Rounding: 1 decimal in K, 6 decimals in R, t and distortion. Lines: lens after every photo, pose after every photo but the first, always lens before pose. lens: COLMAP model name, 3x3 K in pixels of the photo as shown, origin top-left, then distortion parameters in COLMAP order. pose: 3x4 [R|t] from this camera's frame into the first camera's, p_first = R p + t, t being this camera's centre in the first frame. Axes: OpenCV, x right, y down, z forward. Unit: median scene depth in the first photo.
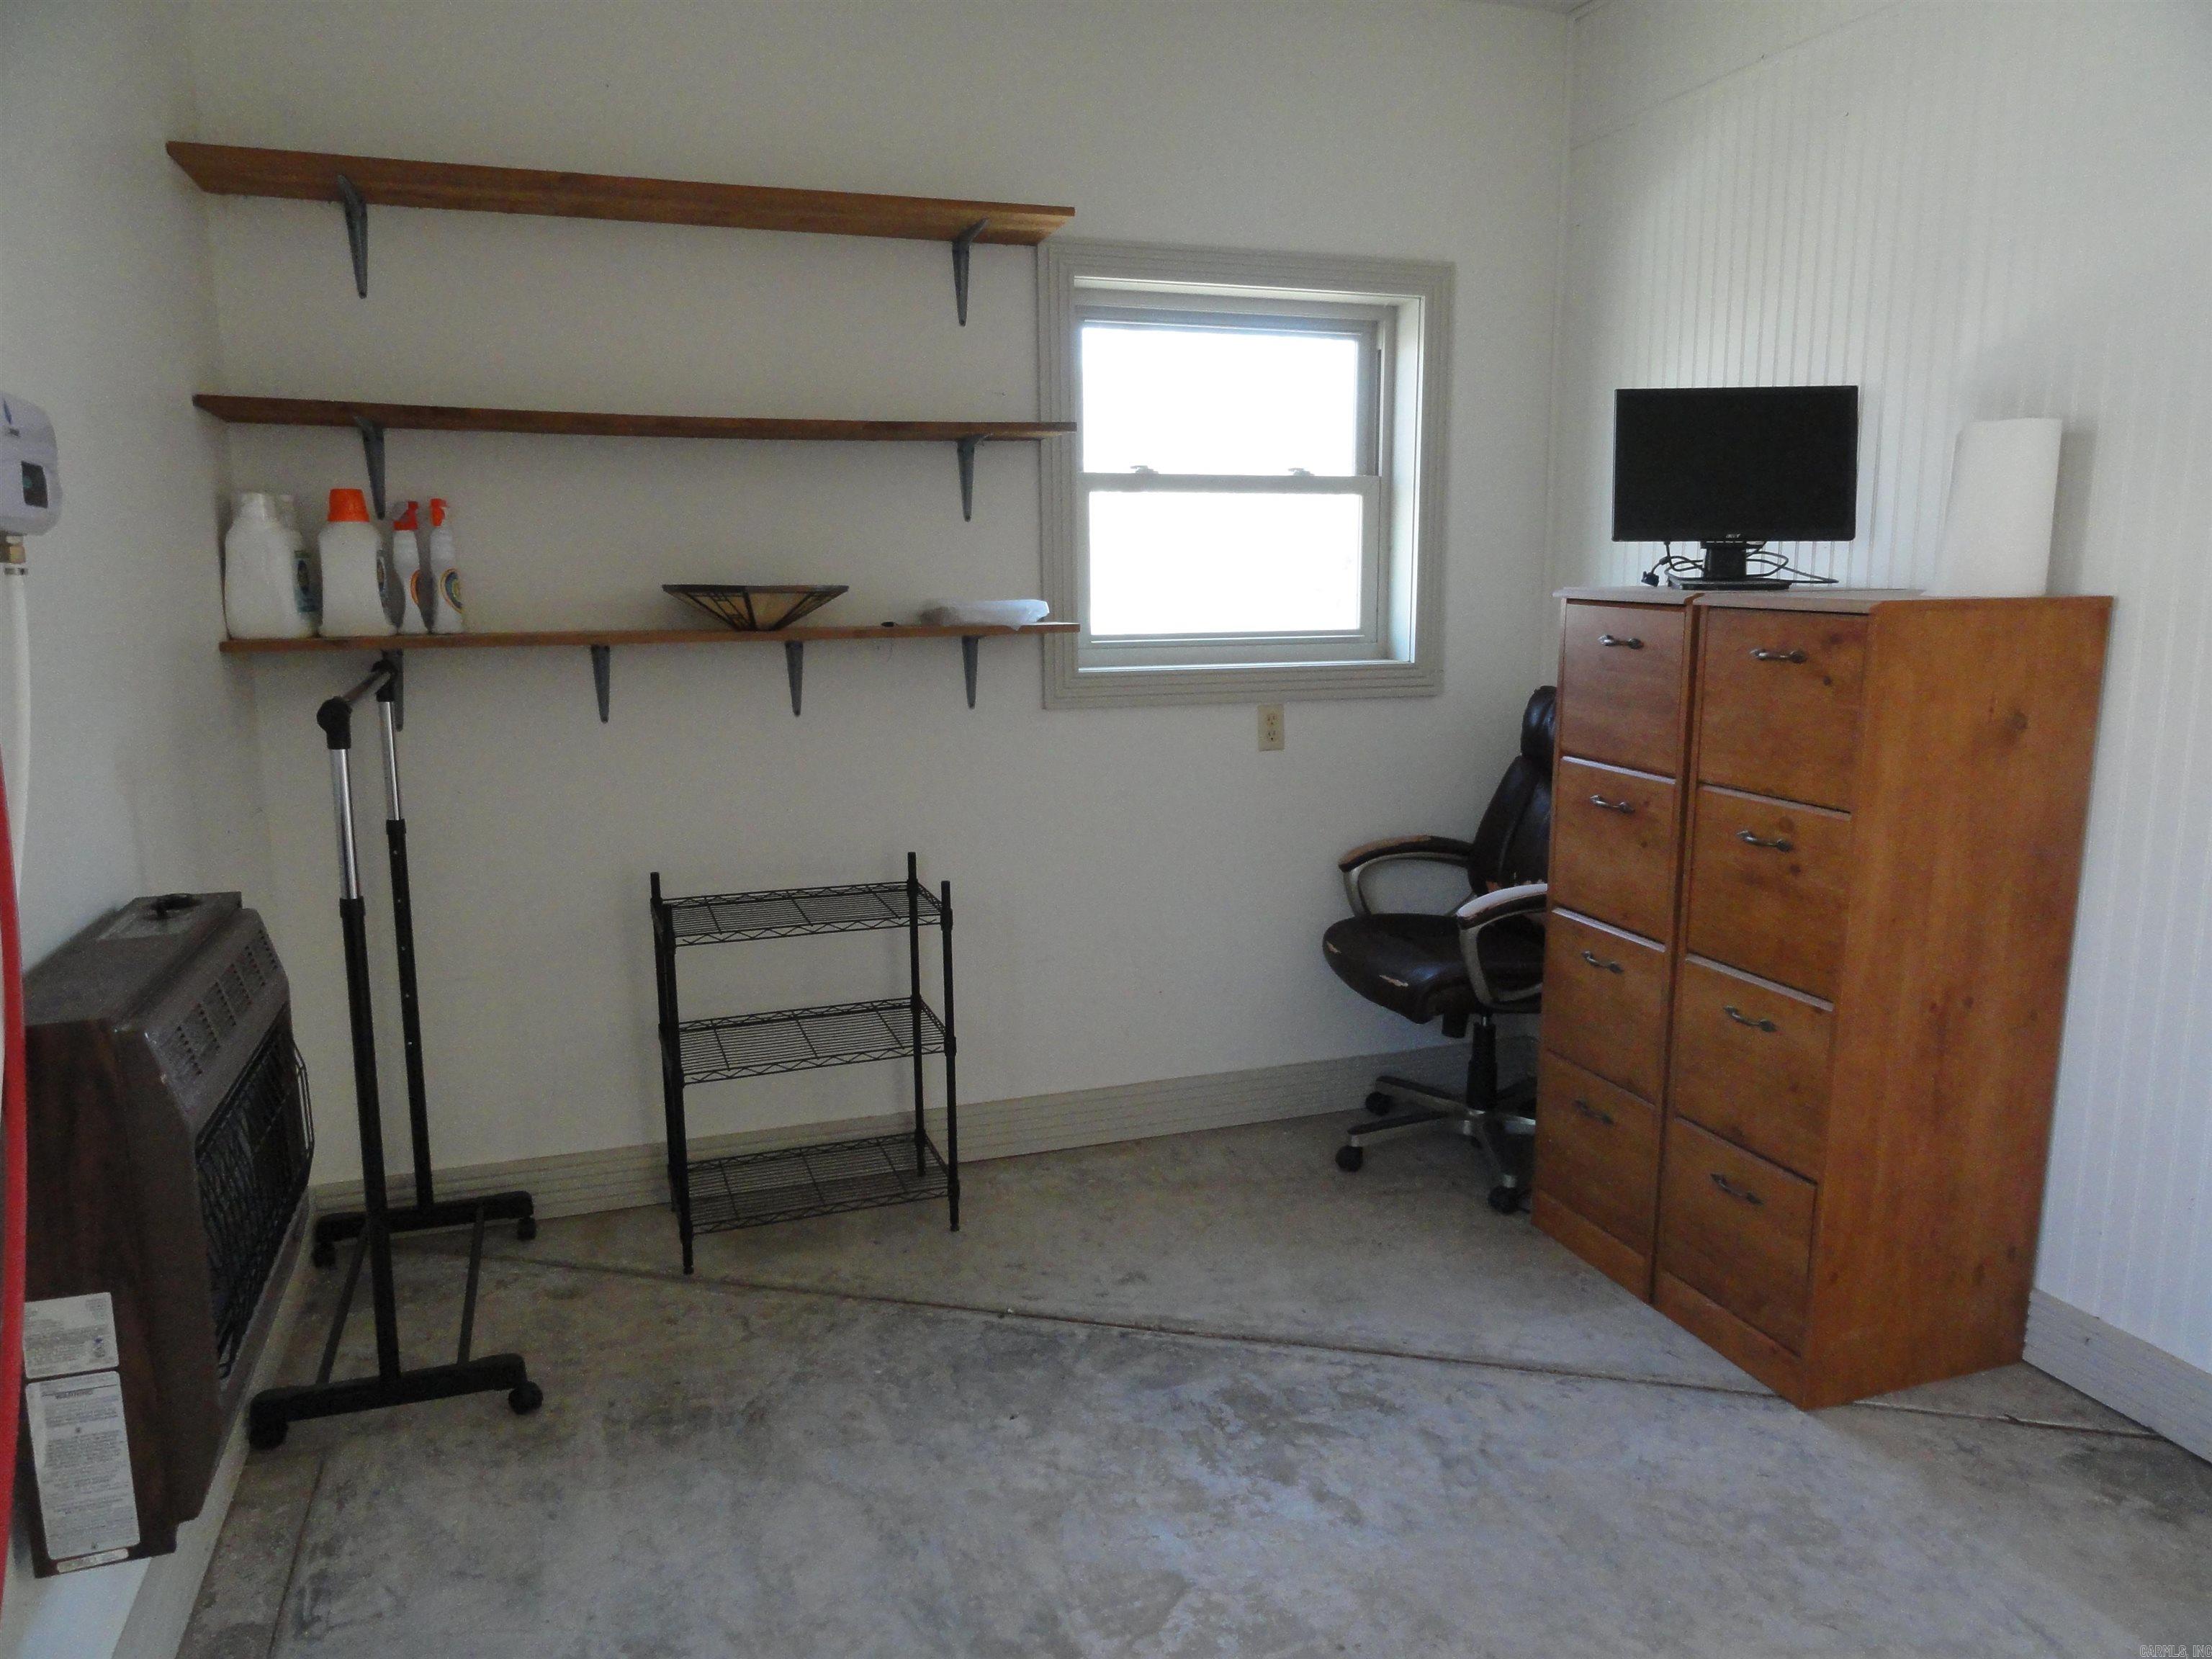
lens RADIAL K [[1537.0, 0, 1106.0], [0, 1537.0, 813.7], [0, 0, 1]] dist [-0.010477, 0.010401]
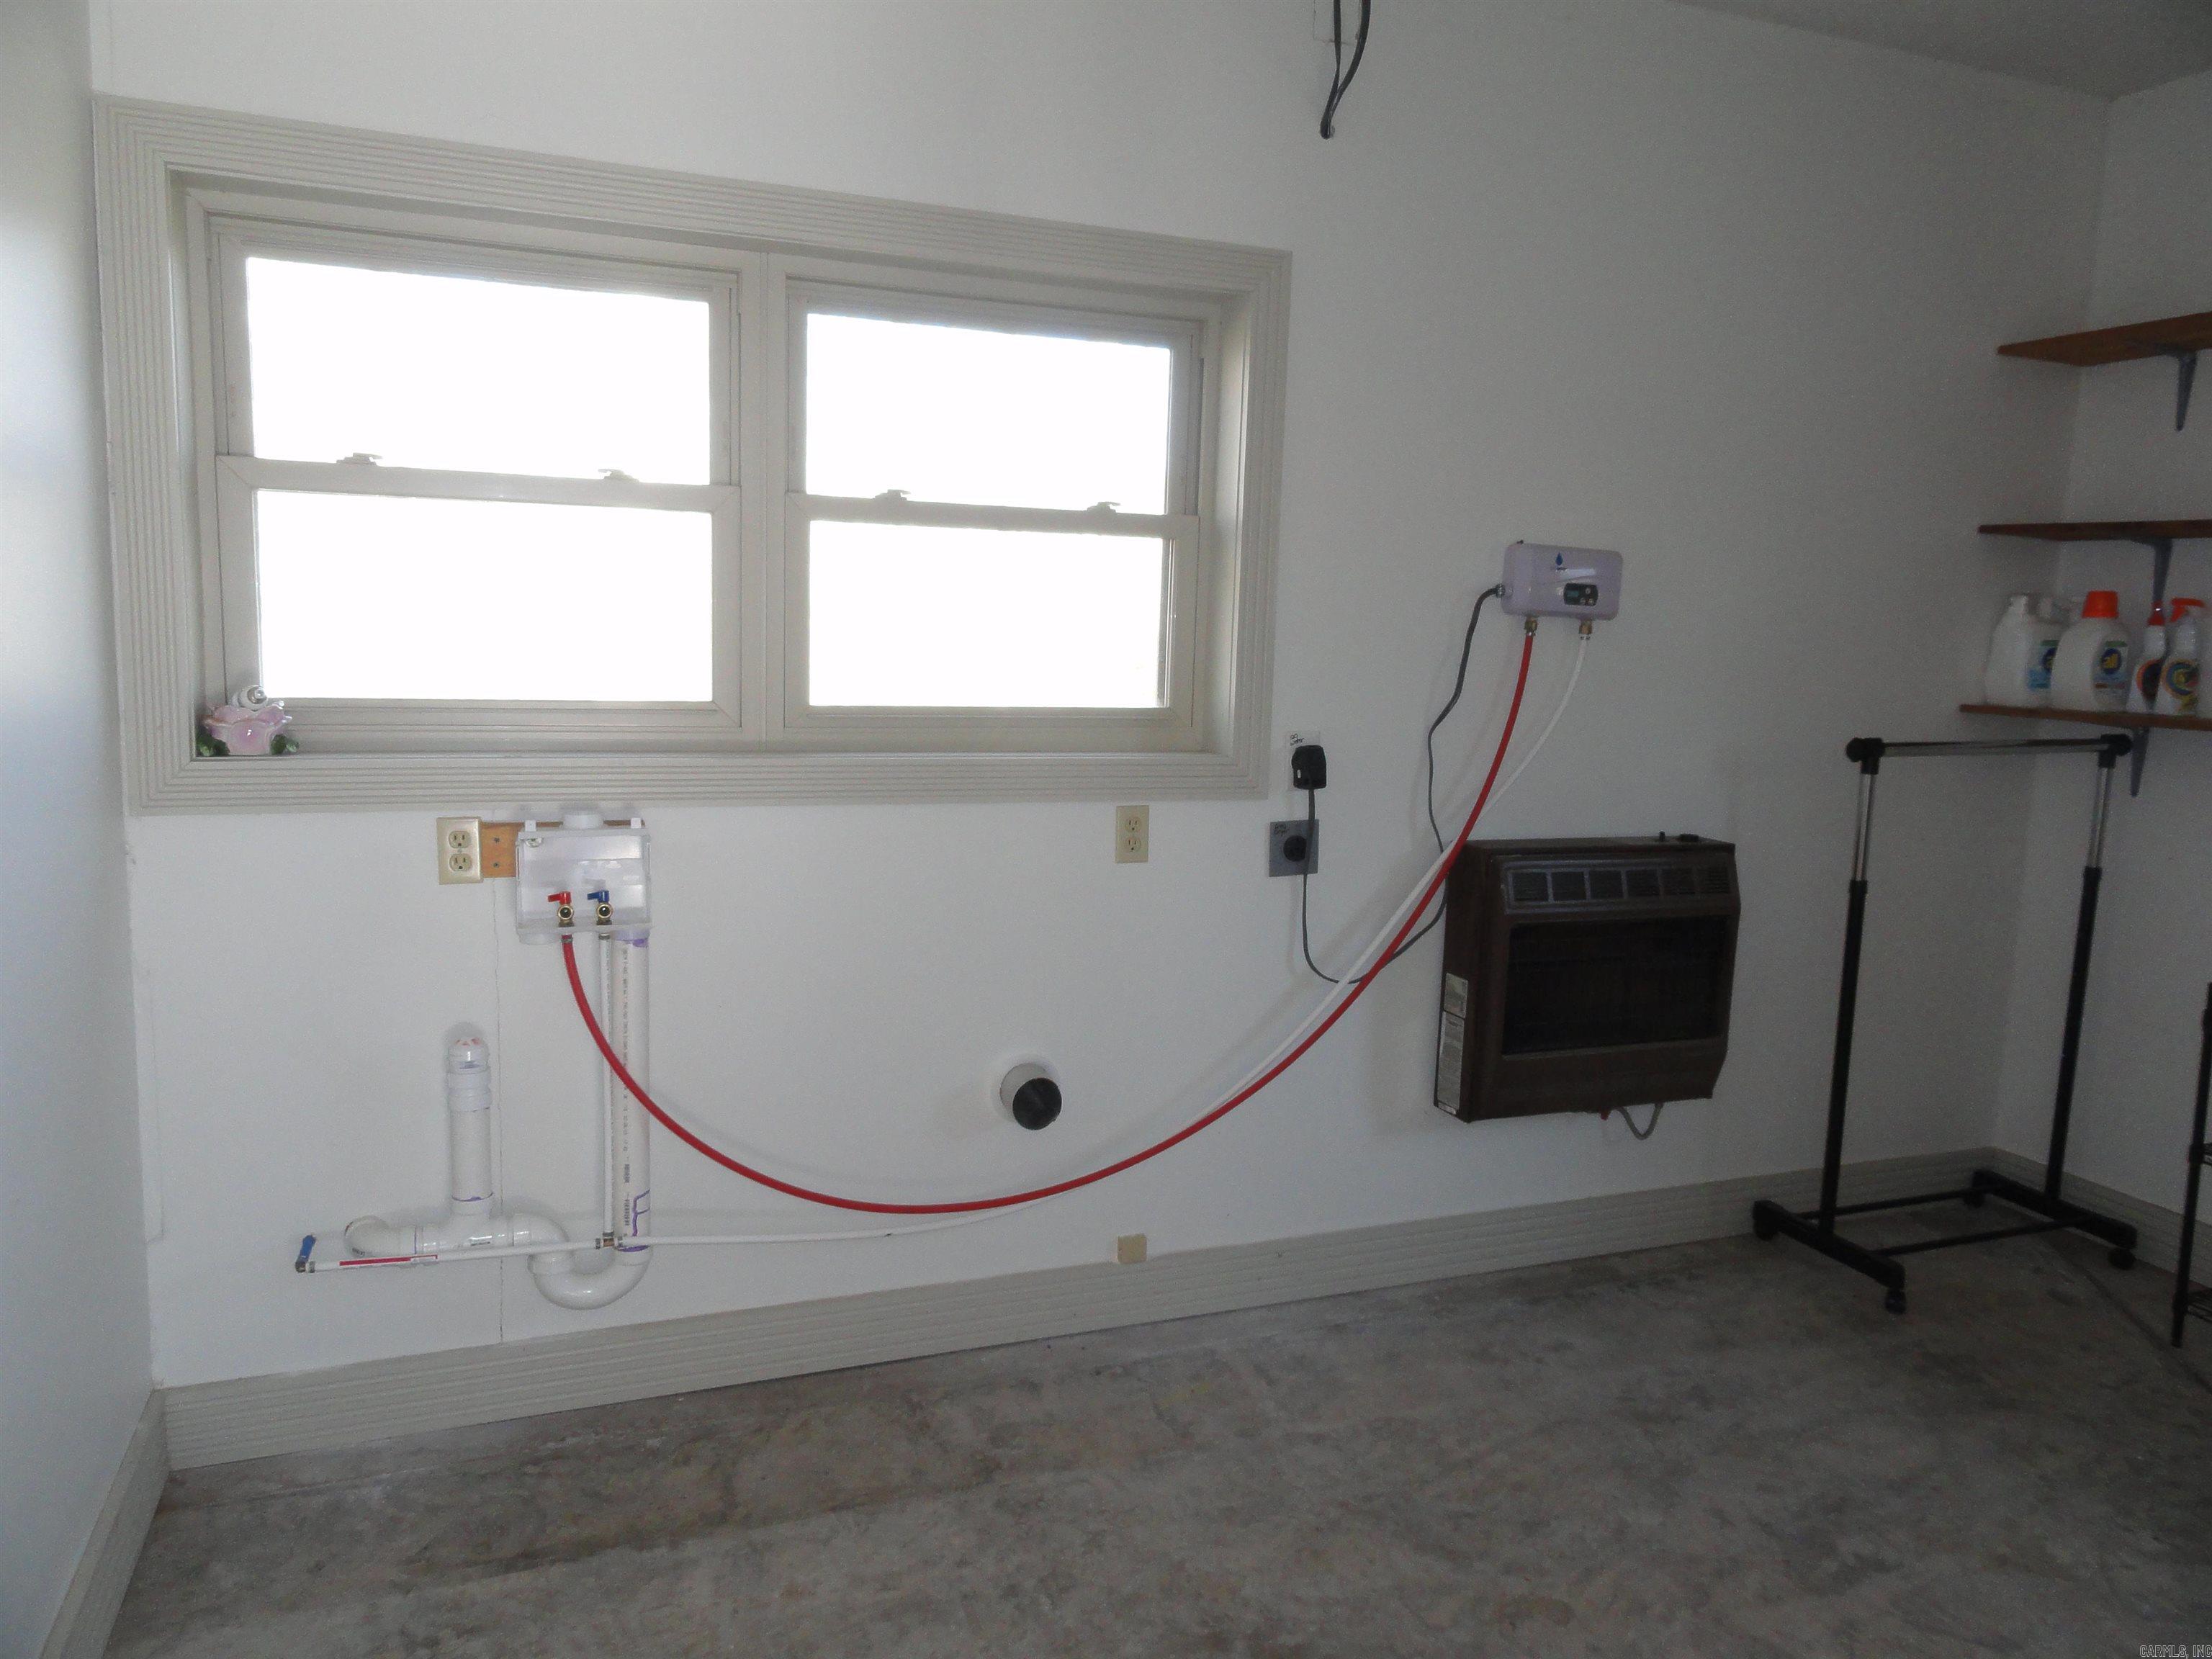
lens RADIAL K [[1537.0, 0, 1110.9], [0, 1537.0, 825.4], [0, 0, 1]] dist [-0.010477, 0.010401]
pose [[0.030576, 0.131615, -0.990829, 0.803291], [-0.191970, 0.973611, 0.123404, -0.033144], [0.980924, 0.186437, 0.055035, 0.221495]]
